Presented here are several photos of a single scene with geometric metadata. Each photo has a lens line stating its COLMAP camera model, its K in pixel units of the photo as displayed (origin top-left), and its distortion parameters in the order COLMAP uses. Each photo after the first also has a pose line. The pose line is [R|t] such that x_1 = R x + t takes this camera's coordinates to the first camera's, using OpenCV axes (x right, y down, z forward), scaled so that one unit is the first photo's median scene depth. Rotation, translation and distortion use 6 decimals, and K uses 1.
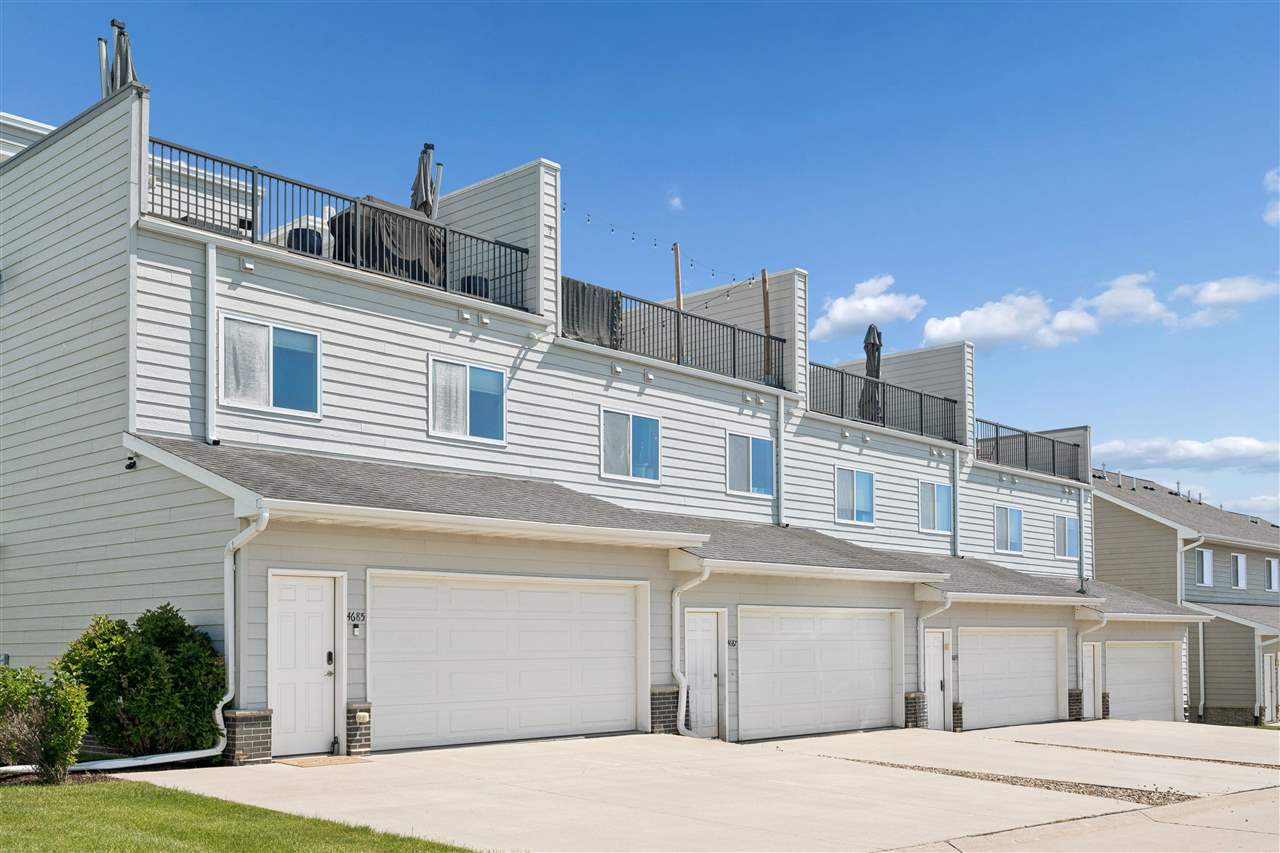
lens RADIAL K [[1299.1, 0, 640.3], [0, 1299.1, 640.9], [0, 0, 1]] dist [0.010485, -0.004343]
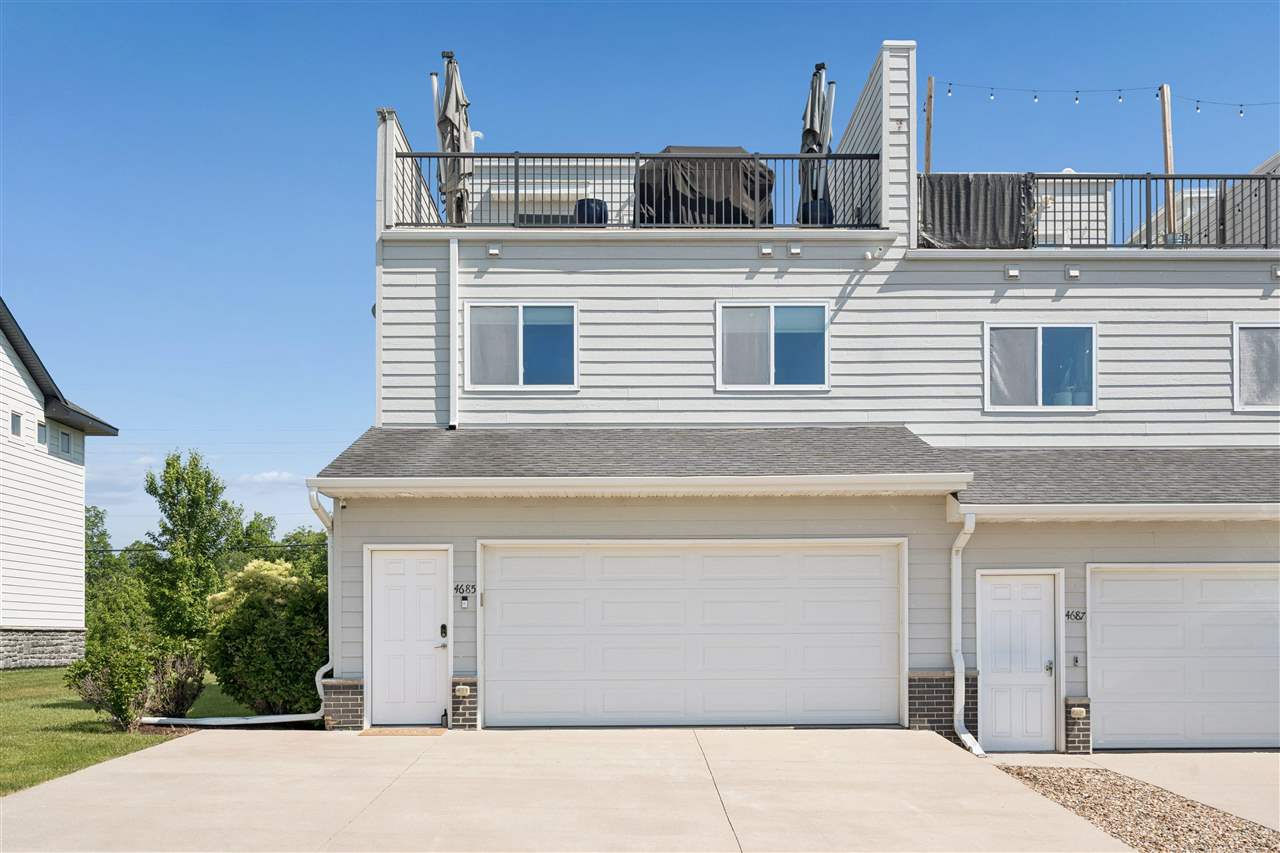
lens RADIAL K [[1299.1, 0, 640.3], [0, 1299.1, 640.9], [0, 0, 1]] dist [0.010485, -0.004343]
pose [[0.688659, 0.006088, -0.725059, 0.468935], [0.001568, 0.999950, 0.009885, 0.009005], [0.725083, -0.007944, 0.688615, 0.331408]]
